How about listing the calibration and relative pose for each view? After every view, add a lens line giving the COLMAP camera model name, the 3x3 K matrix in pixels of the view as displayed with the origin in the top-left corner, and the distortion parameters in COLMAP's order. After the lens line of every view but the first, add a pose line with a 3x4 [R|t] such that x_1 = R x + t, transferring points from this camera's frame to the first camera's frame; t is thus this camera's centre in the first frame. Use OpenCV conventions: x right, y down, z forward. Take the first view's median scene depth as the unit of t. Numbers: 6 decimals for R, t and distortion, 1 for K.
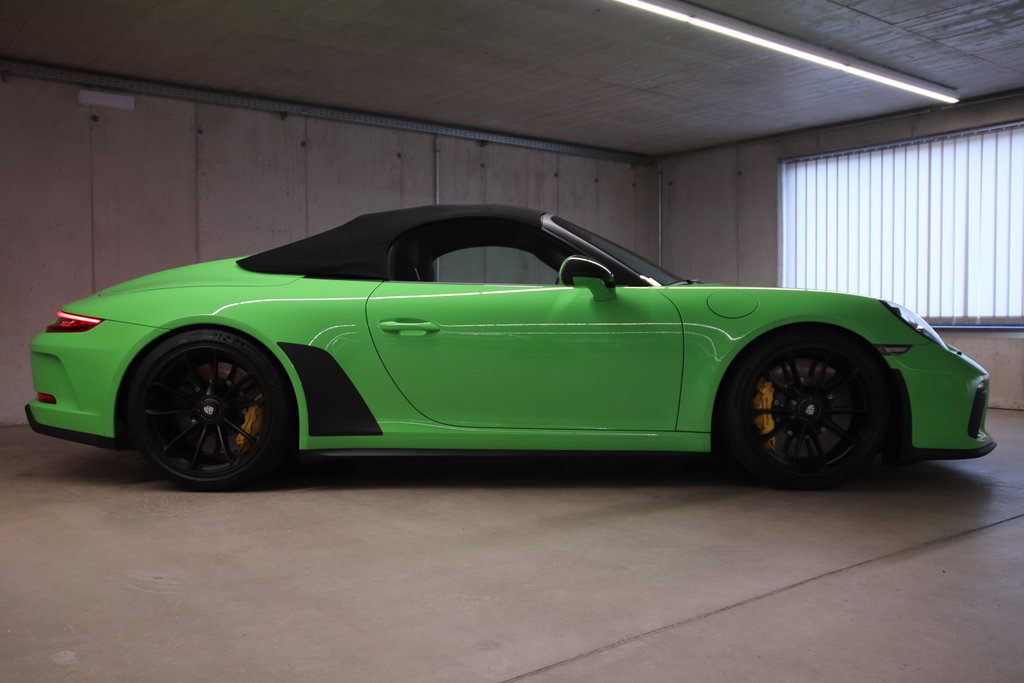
lens RADIAL K [[922.7, 0, 517.5], [0, 922.7, 347.6], [0, 0, 1]] dist [-0.092340, 0.135095]
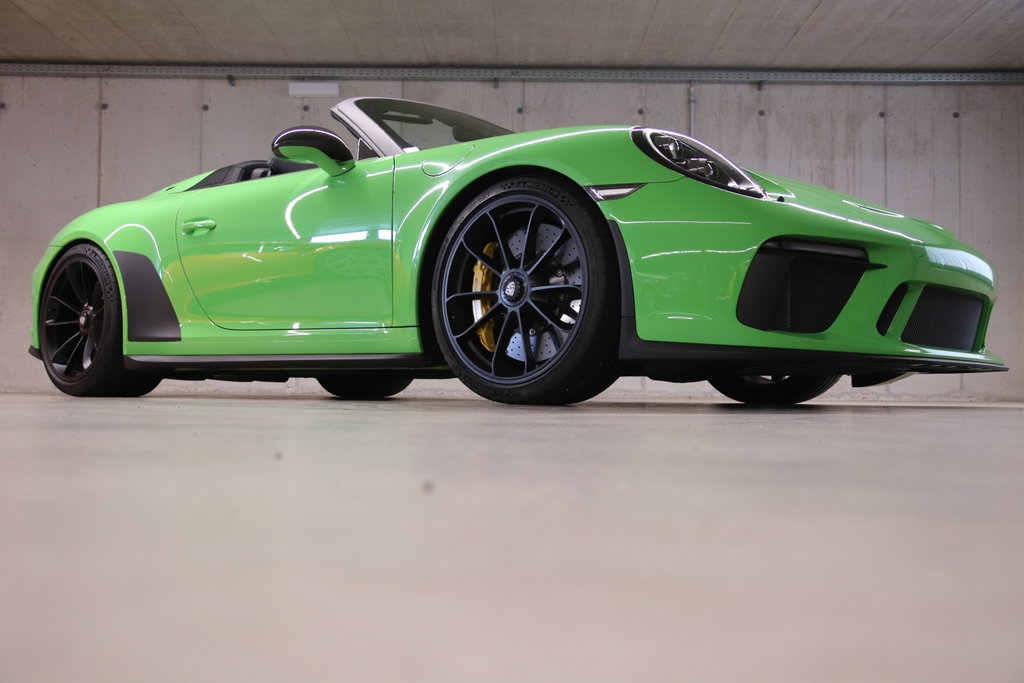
lens RADIAL K [[1061.5, 0, 516.0], [0, 1061.5, 343.6], [0, 0, 1]] dist [-0.050302, 0.163297]
pose [[0.784181, -0.018451, -0.620258, 0.548586], [-0.030074, 0.997253, -0.067686, 0.109172], [0.619803, 0.071732, 0.781472, 0.237237]]
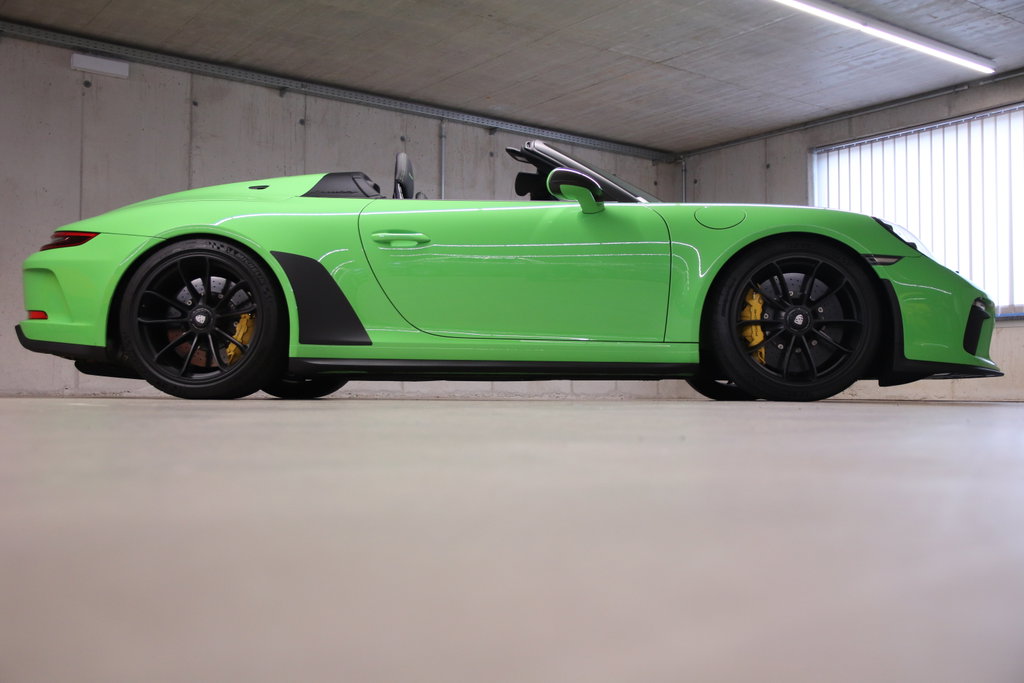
lens RADIAL K [[1061.5, 0, 516.0], [0, 1061.5, 343.6], [0, 0, 1]] dist [-0.050302, 0.163297]
pose [[0.999574, 0.007325, -0.028249, 0.029342], [-0.009567, 0.996745, -0.080046, 0.124198], [0.027571, 0.080282, 0.996391, -0.102093]]
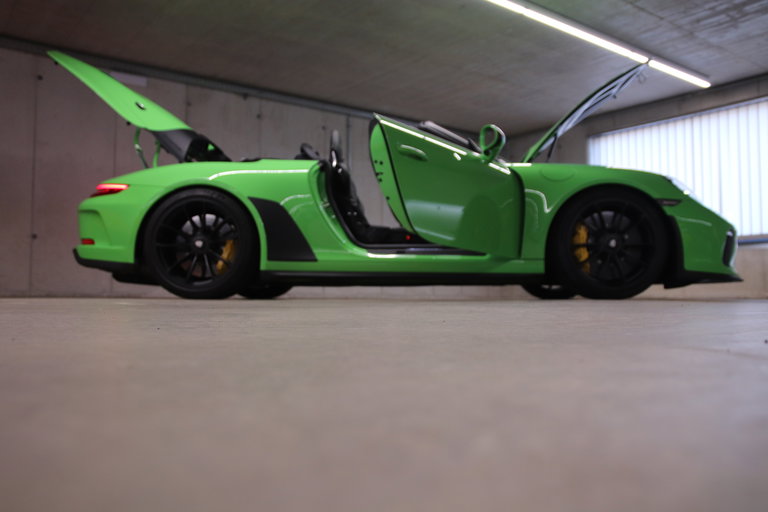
lens RADIAL K [[667.2, 0, 387.2], [0, 667.2, 256.1], [0, 0, 1]] dist [-0.101797, 0.123889]
pose [[0.999816, 0.004775, -0.018599, -0.011719], [-0.006464, 0.995751, -0.091859, 0.122370], [0.018081, 0.091962, 0.995598, -0.030306]]
